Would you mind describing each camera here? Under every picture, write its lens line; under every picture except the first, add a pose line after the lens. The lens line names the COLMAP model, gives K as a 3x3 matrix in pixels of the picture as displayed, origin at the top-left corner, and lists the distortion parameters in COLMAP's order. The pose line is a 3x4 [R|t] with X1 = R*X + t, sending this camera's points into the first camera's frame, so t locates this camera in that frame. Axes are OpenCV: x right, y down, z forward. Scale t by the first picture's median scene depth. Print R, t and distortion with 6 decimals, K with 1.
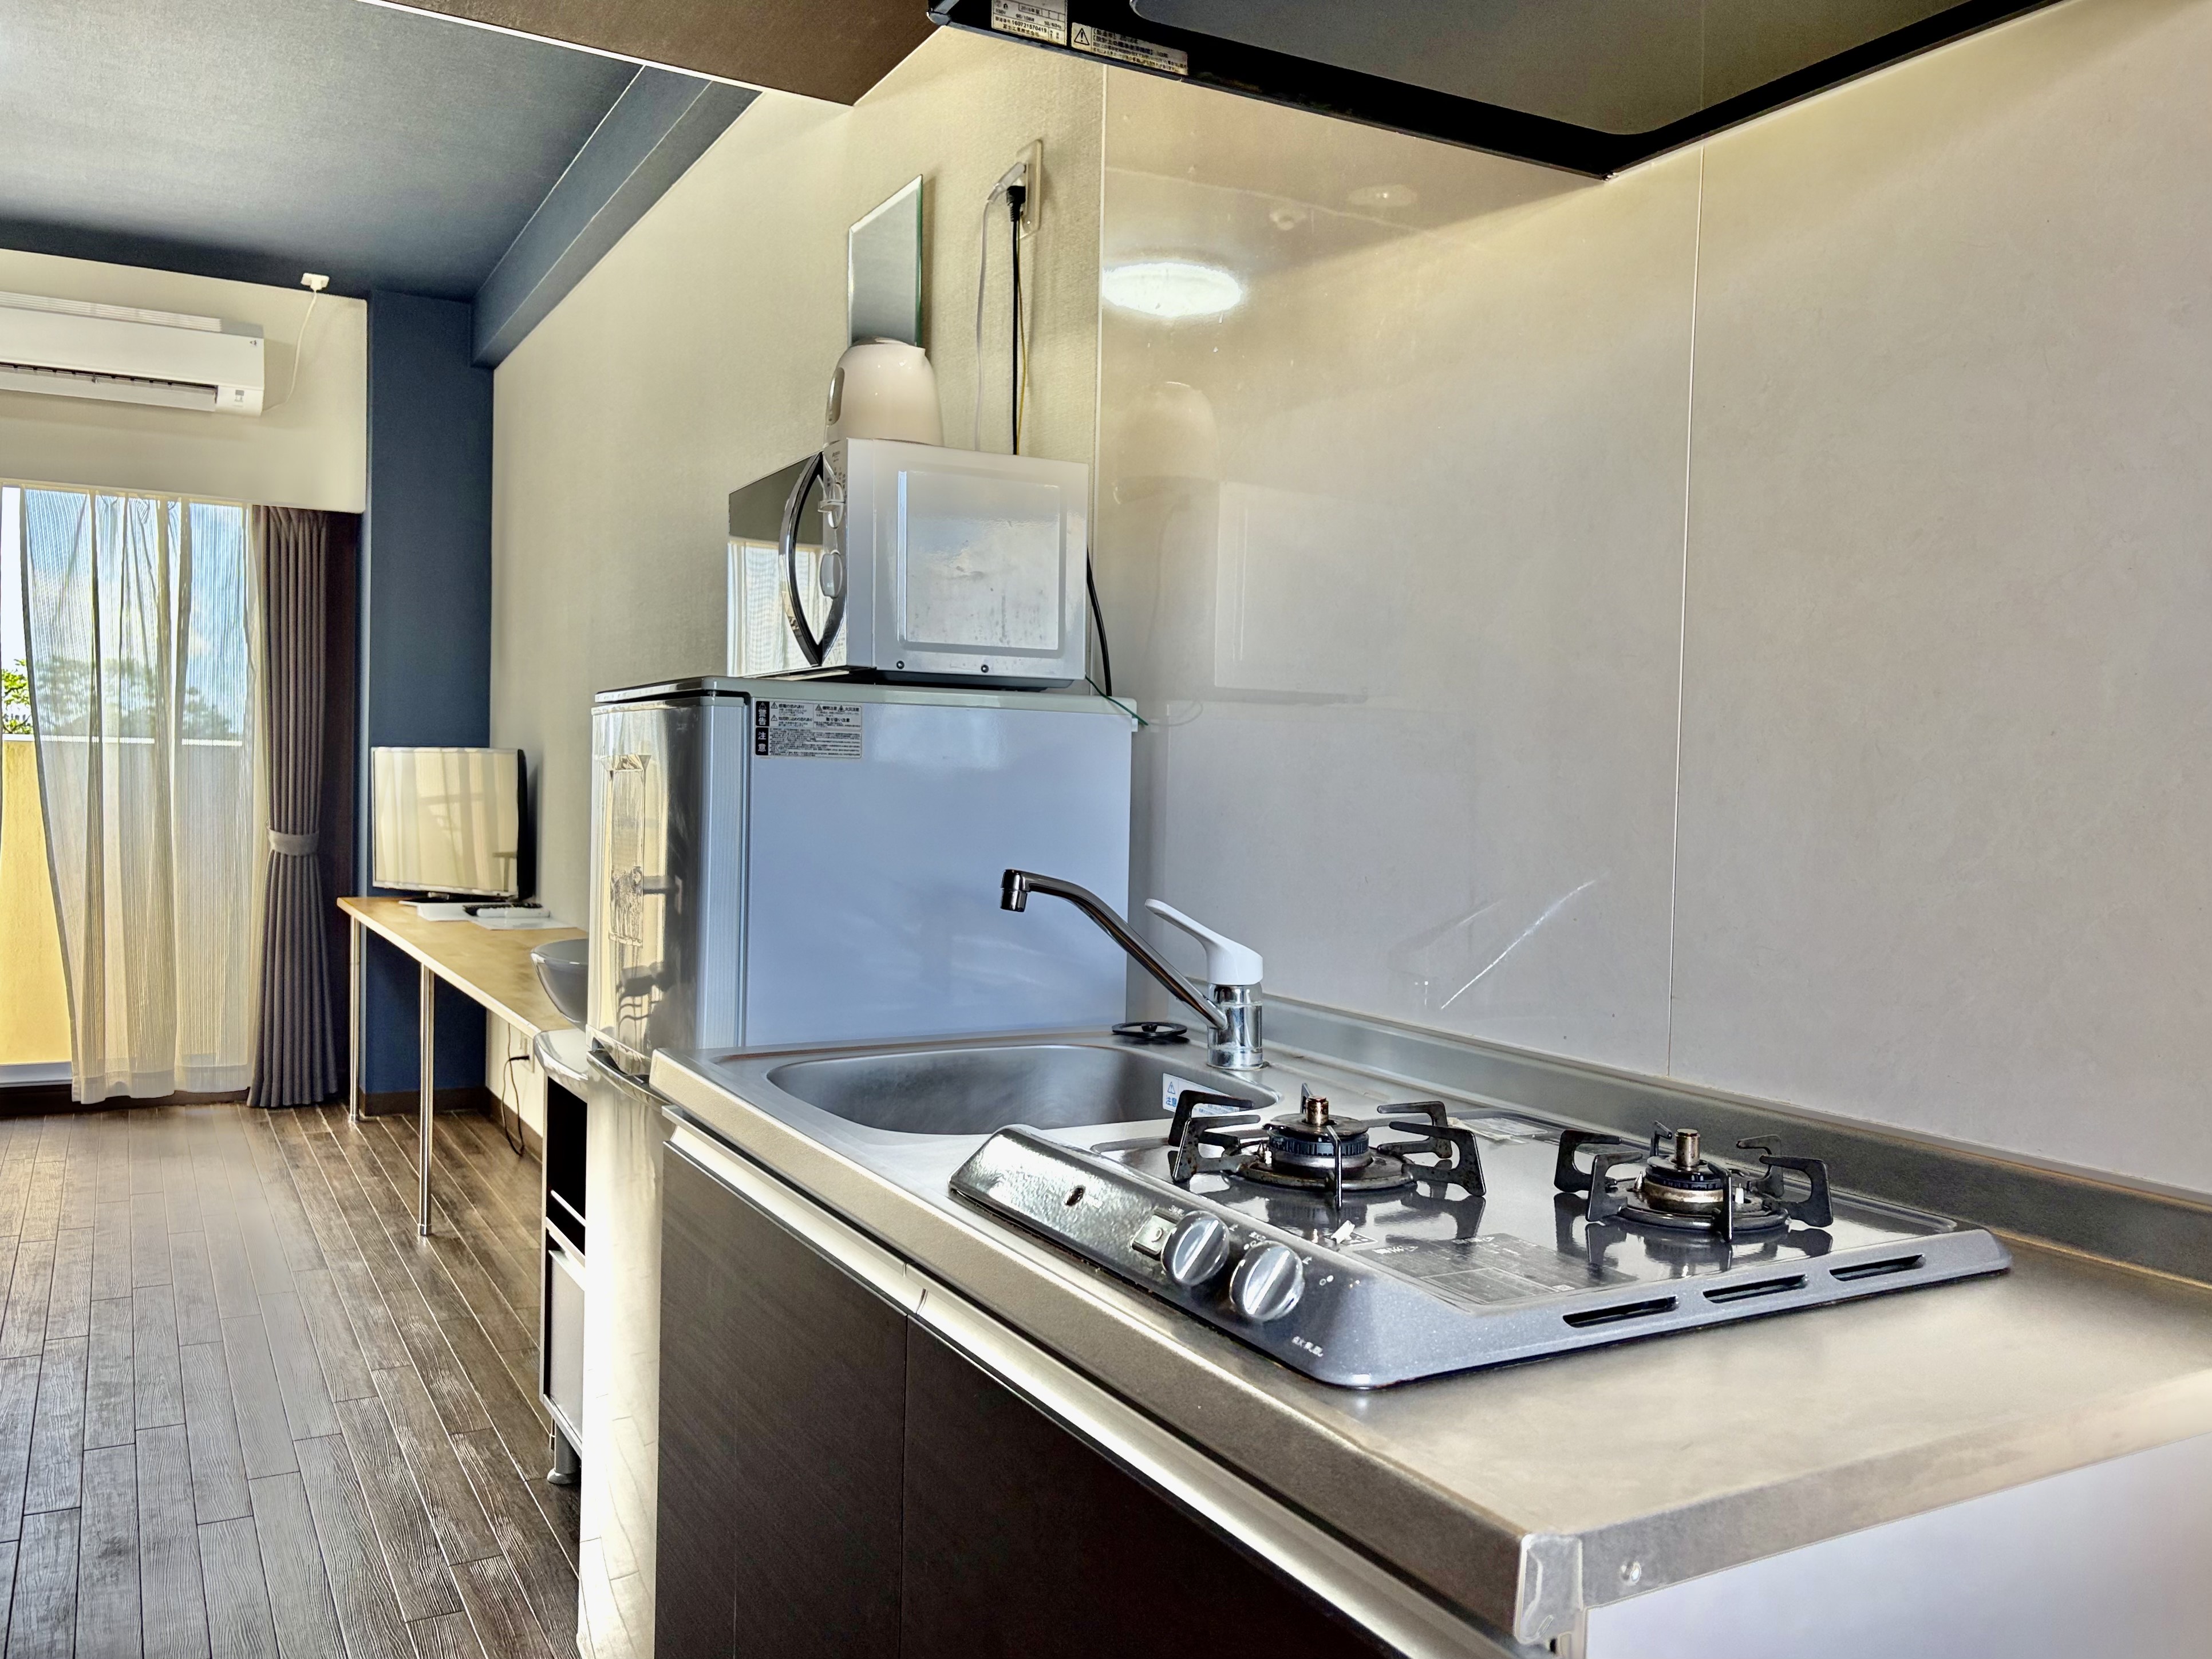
lens RADIAL K [[1697.4, 0, 1101.6], [0, 1697.4, 829.5], [0, 0, 1]] dist [0.028741, -0.014030]
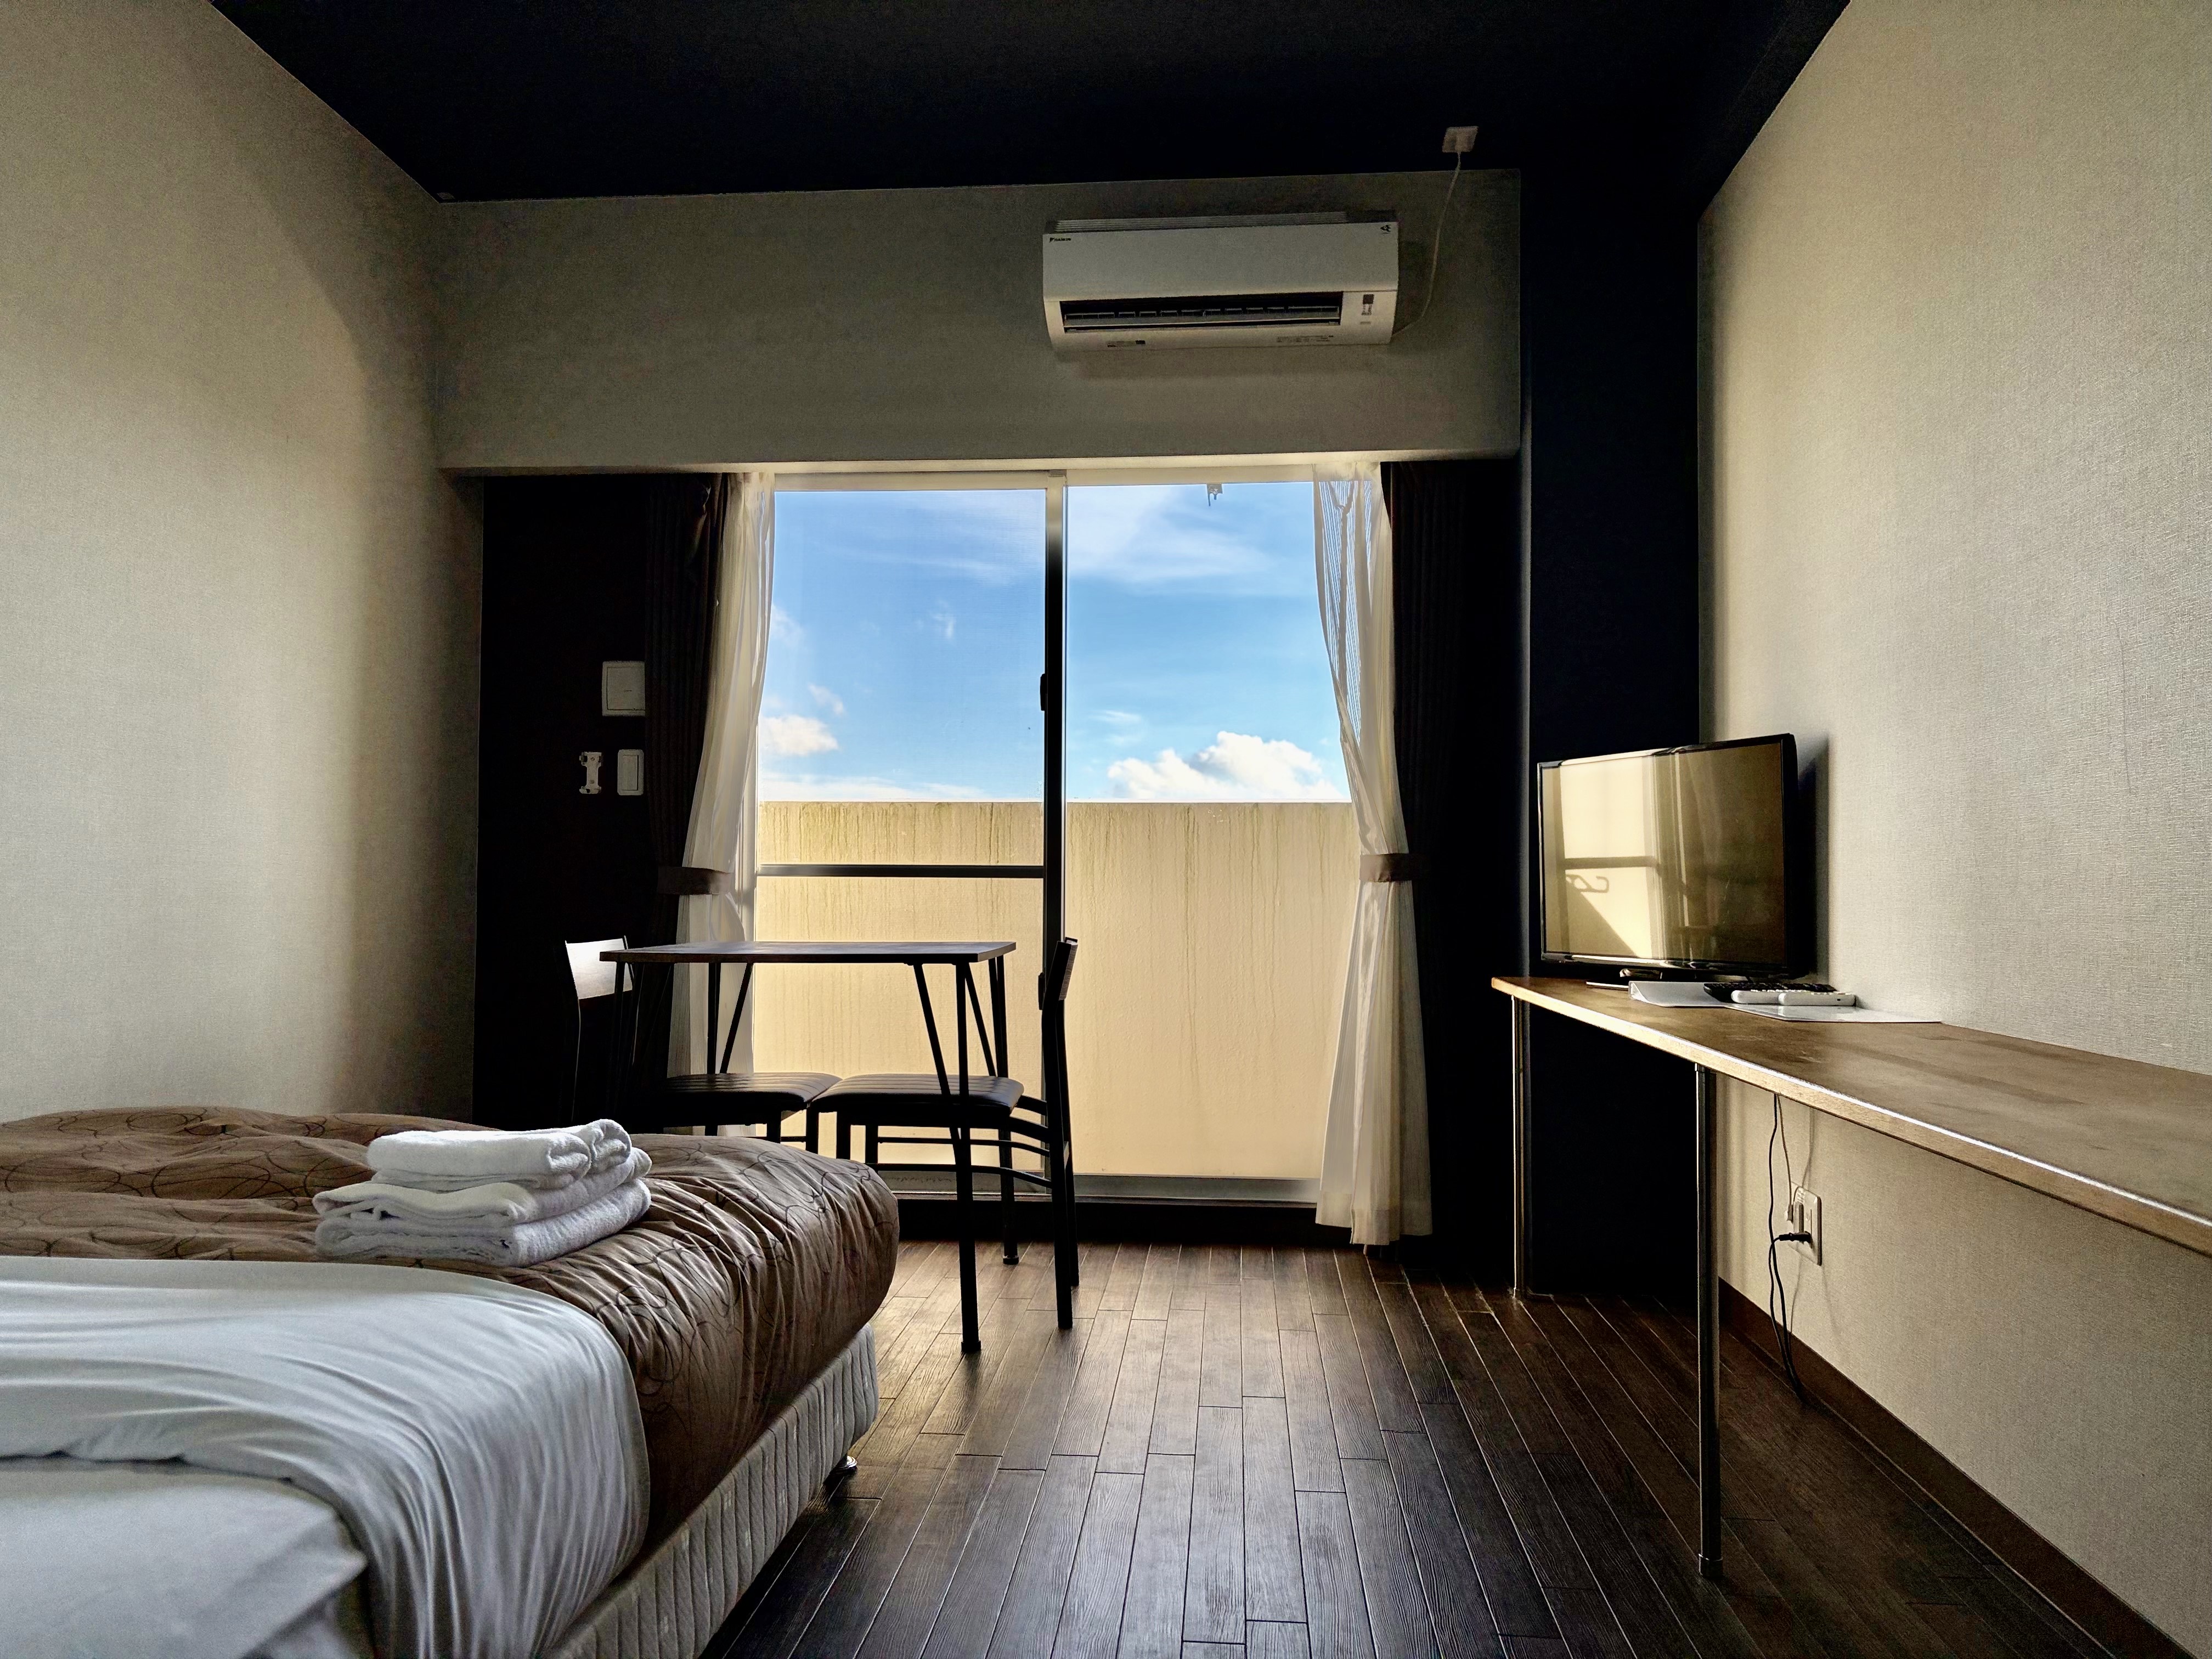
lens RADIAL K [[1675.8, 0, 1101.7], [0, 1675.8, 831.5], [0, 0, 1]] dist [0.053043, -0.056465]
pose [[0.824610, -0.034183, -0.564668, -0.193767], [-0.006210, 0.997566, -0.069458, 0.031486], [0.565668, 0.060782, 0.822390, 0.345004]]
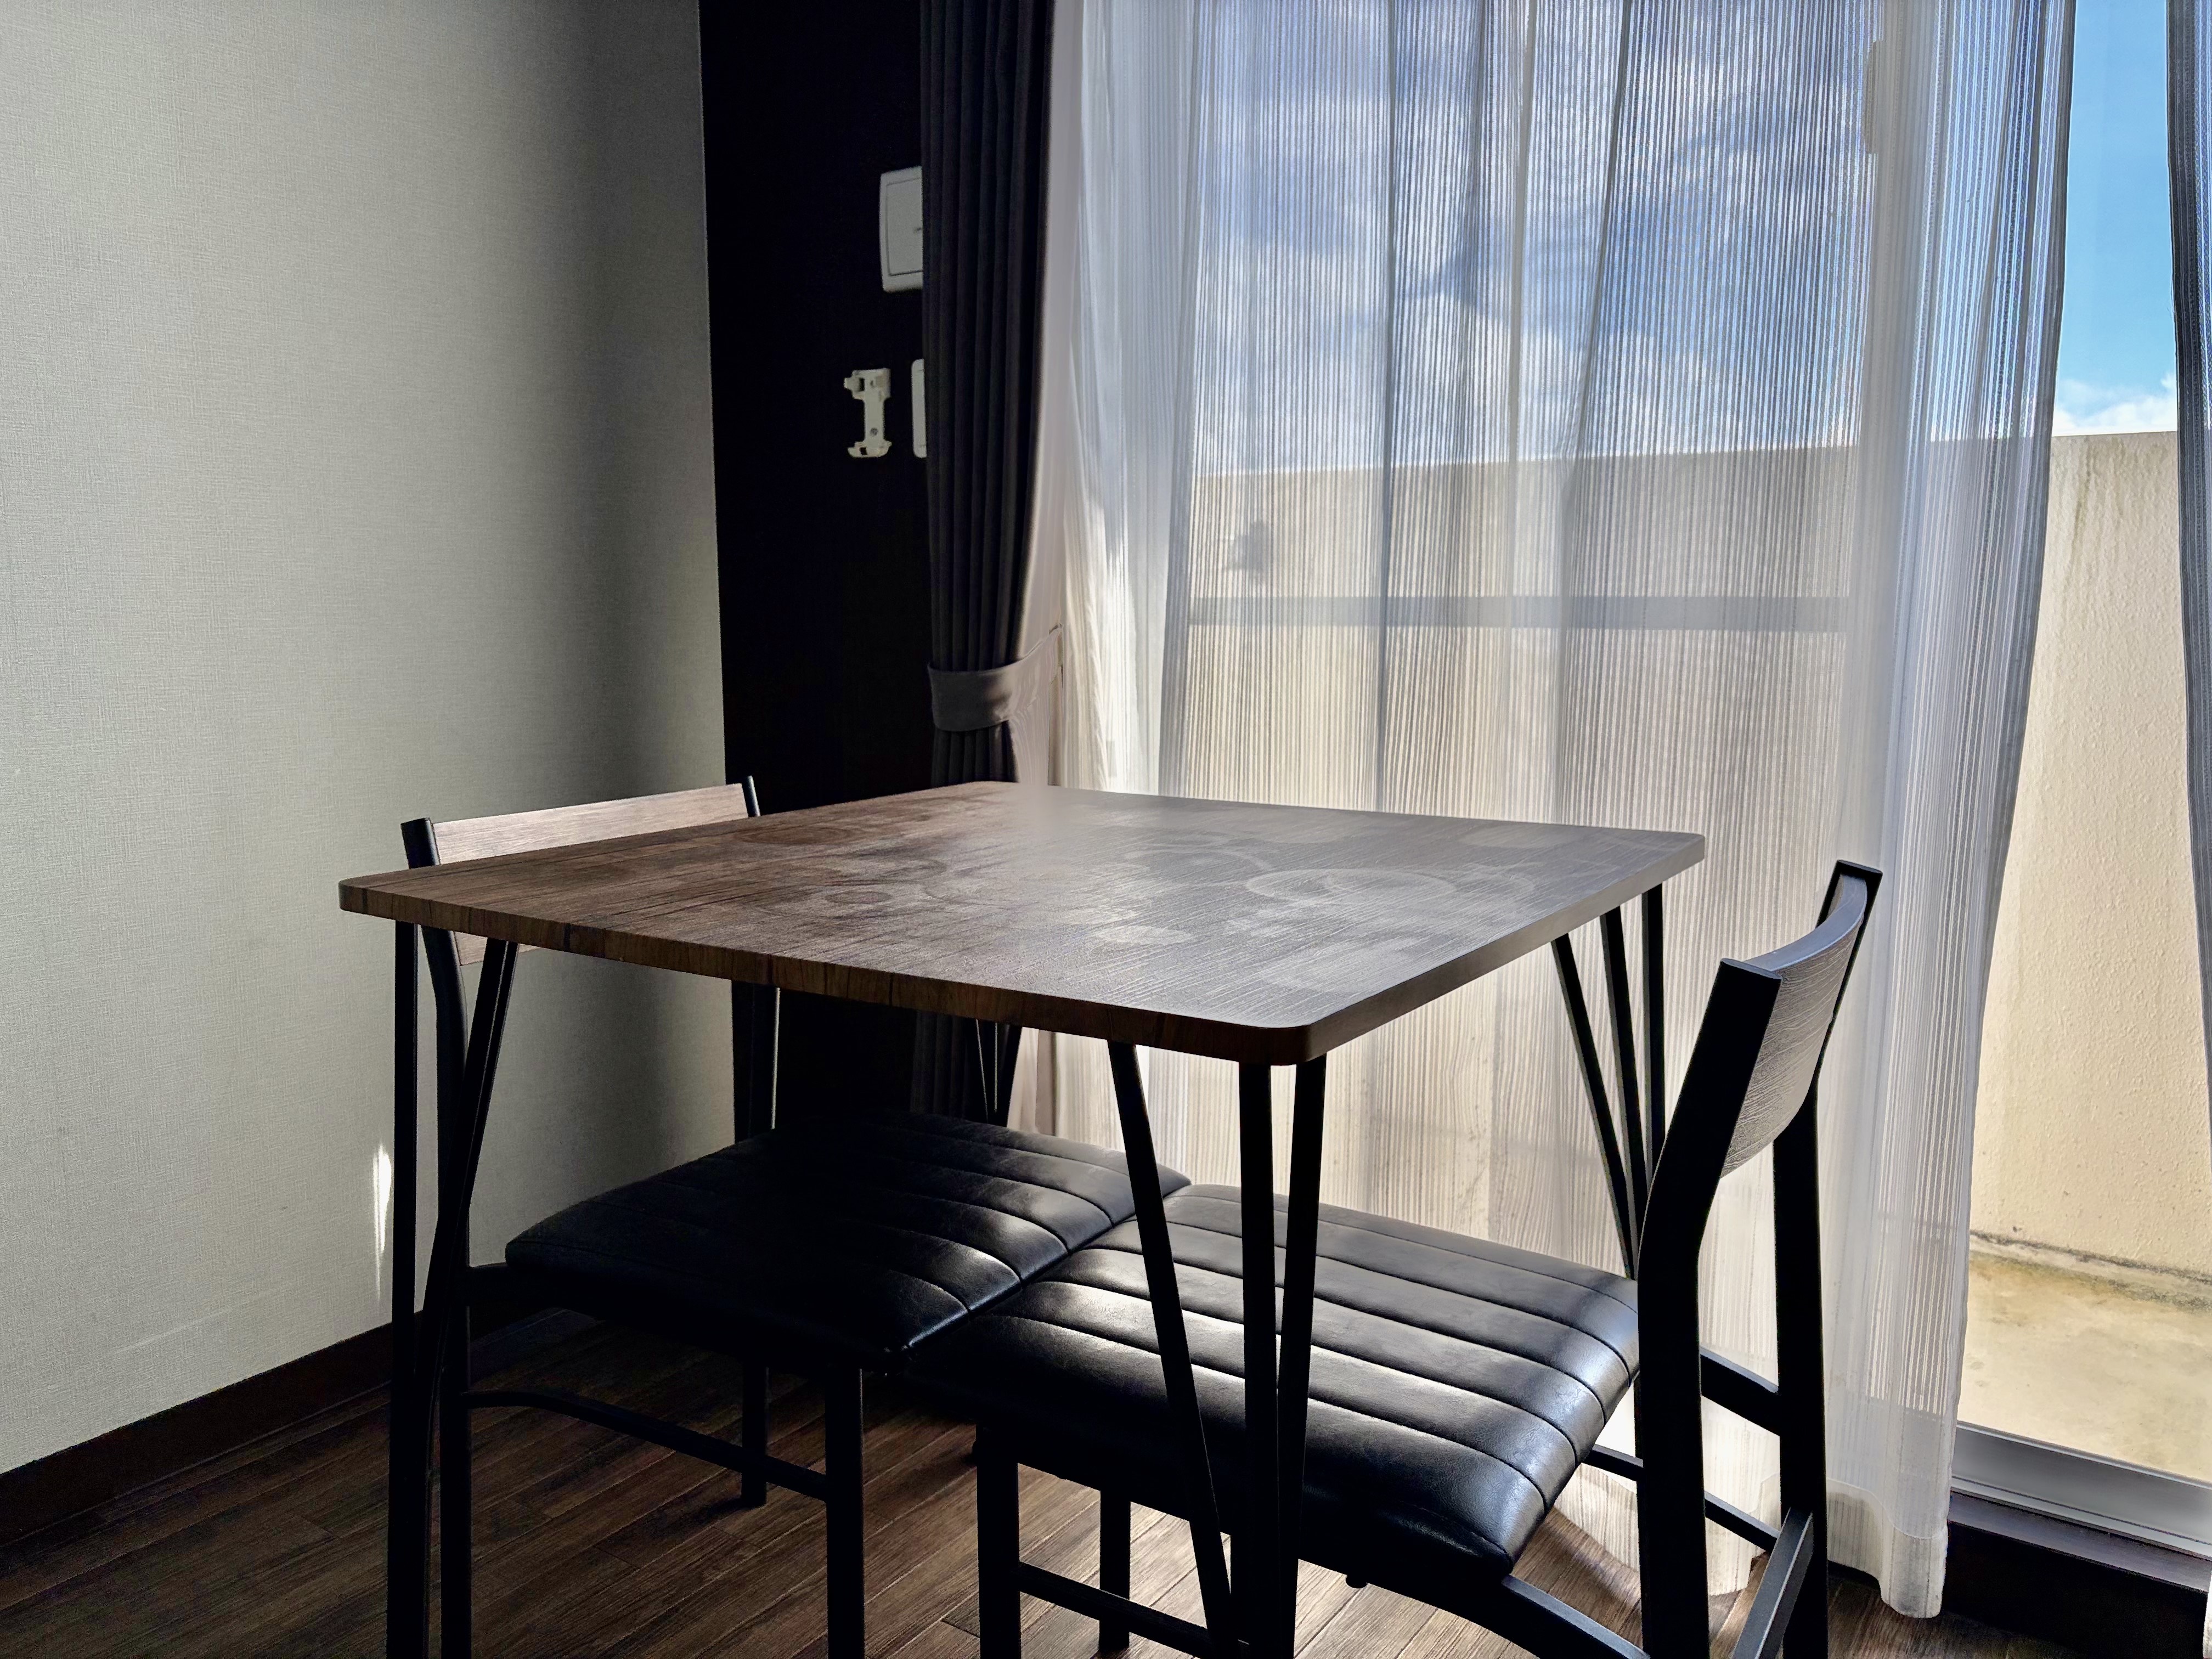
lens RADIAL K [[1819.6, 0, 1092.1], [0, 1819.6, 831.8], [0, 0, 1]] dist [0.048941, -0.058135]
pose [[0.441311, 0.106836, -0.890972, -0.458739], [-0.022290, 0.993886, 0.108135, -0.004089], [0.897077, -0.027861, 0.440995, 0.759792]]
